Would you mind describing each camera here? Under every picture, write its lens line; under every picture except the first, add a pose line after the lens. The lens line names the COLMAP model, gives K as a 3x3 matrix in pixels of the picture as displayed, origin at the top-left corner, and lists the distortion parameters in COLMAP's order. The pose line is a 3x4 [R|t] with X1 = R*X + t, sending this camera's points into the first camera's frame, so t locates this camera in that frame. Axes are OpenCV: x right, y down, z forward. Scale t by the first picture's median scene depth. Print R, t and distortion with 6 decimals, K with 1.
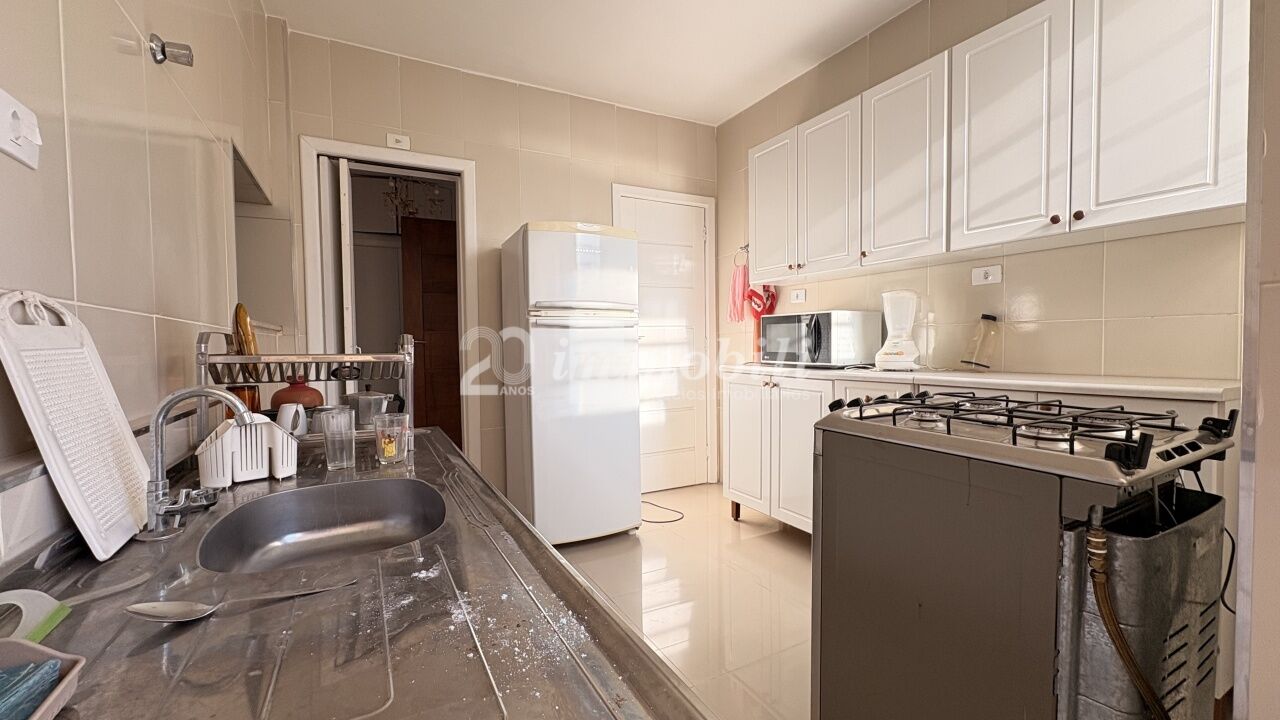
lens RADIAL K [[511.5, 0, 642.5], [0, 511.5, 361.6], [0, 0, 1]] dist [0.000810, -0.000440]
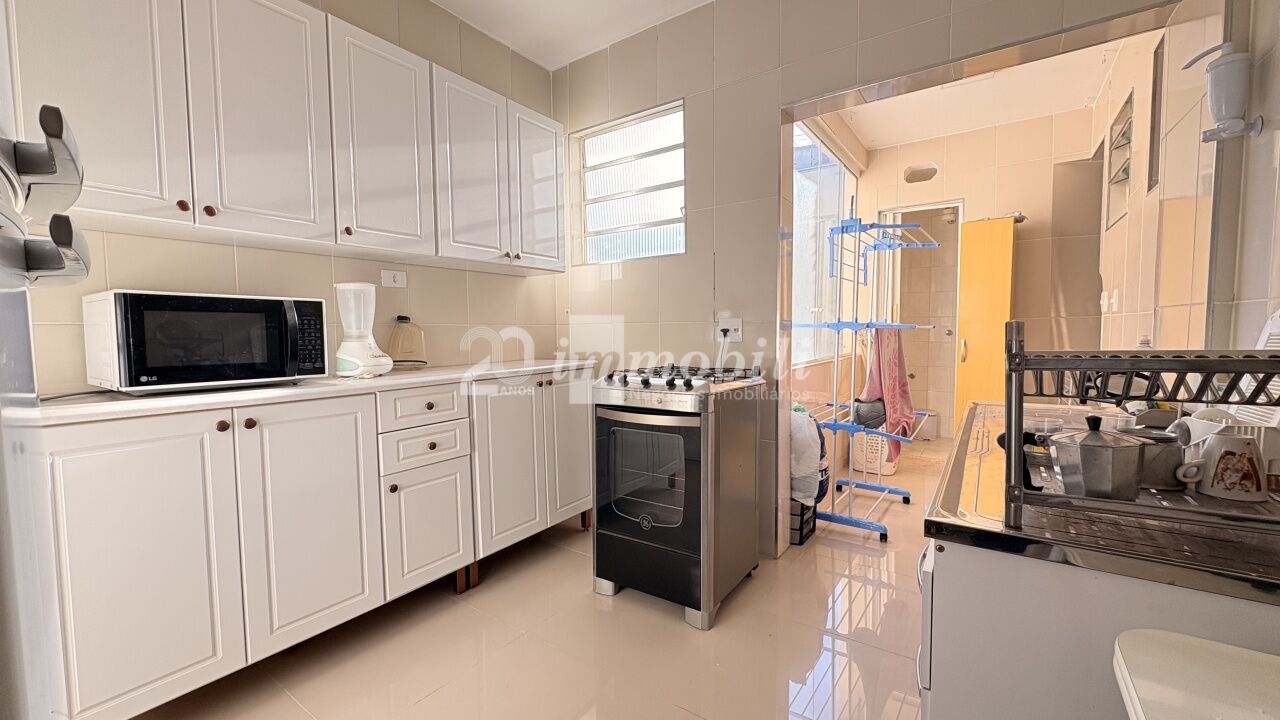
lens RADIAL K [[511.5, 0, 638.7], [0, 511.5, 360.9], [0, 0, 1]] dist [0.000810, -0.000440]
pose [[-0.448603, -0.035632, 0.893021, -0.519522], [0.051784, 0.996490, 0.065773, -0.044878], [-0.892230, 0.075750, -0.445183, 1.067831]]
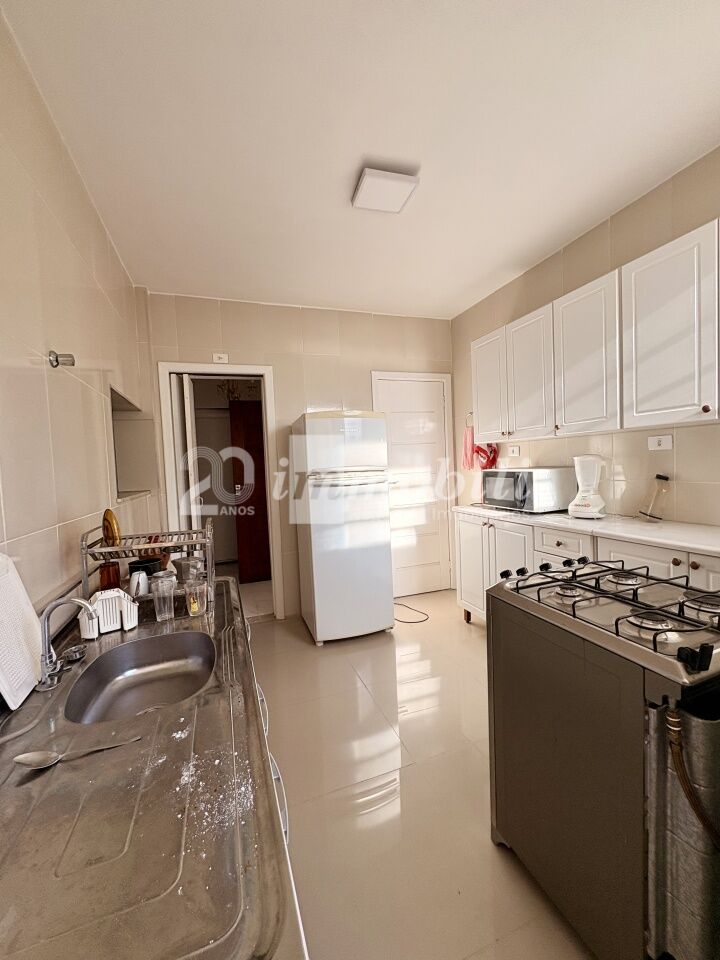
lens RADIAL K [[384.2, 0, 360.4], [0, 384.2, 480.3], [0, 0, 1]] dist [-0.002930, 0.001081]
pose [[0.987898, -0.024404, -0.153171, 0.099640], [0.026472, 0.999584, 0.011478, -0.111863], [0.152827, -0.015394, 0.988133, -0.031530]]
